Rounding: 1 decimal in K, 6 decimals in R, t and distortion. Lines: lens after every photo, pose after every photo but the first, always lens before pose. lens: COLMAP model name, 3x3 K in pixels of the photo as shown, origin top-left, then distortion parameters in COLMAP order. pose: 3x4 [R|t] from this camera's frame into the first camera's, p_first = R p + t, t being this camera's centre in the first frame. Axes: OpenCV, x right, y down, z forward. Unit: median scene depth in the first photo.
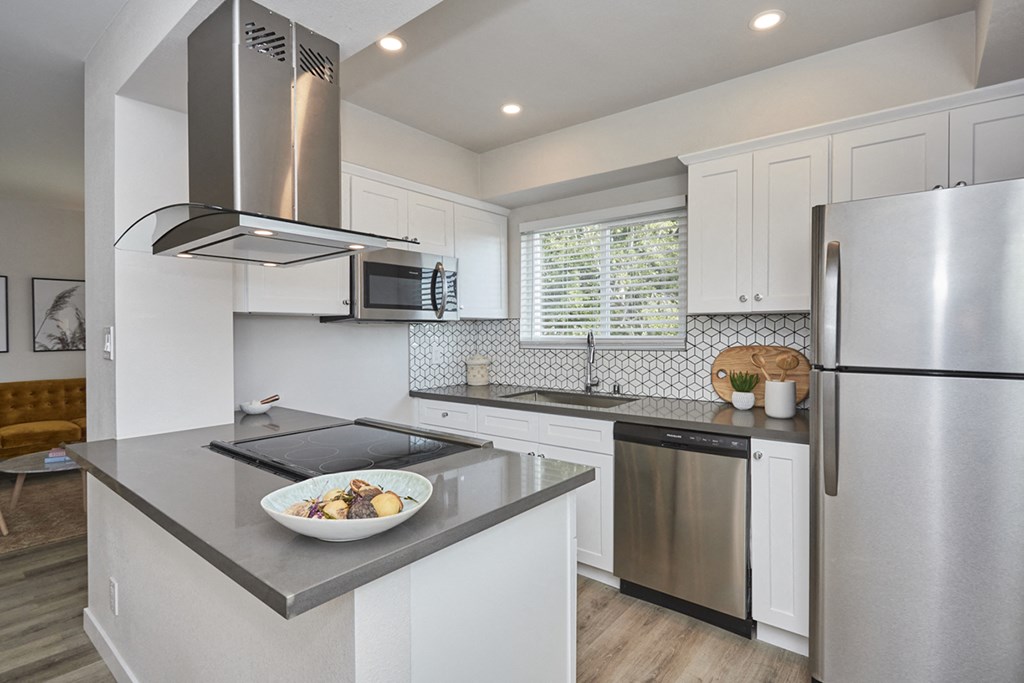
lens RADIAL K [[497.7, 0, 514.5], [0, 497.7, 338.0], [0, 0, 1]] dist [-0.003136, -0.001171]
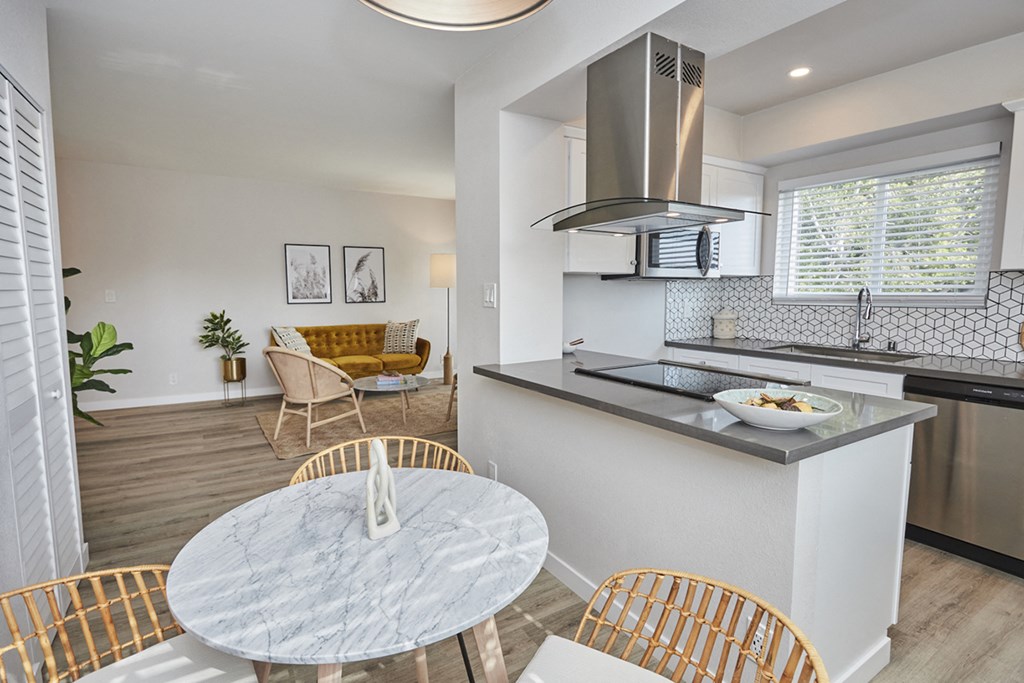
lens RADIAL K [[497.7, 0, 514.5], [0, 497.7, 338.0], [0, 0, 1]] dist [-0.003136, -0.001171]
pose [[0.946330, 0.033612, -0.321450, -0.172413], [-0.005836, 0.996193, 0.086985, 0.003698], [0.323150, -0.080440, 0.942923, -0.169282]]
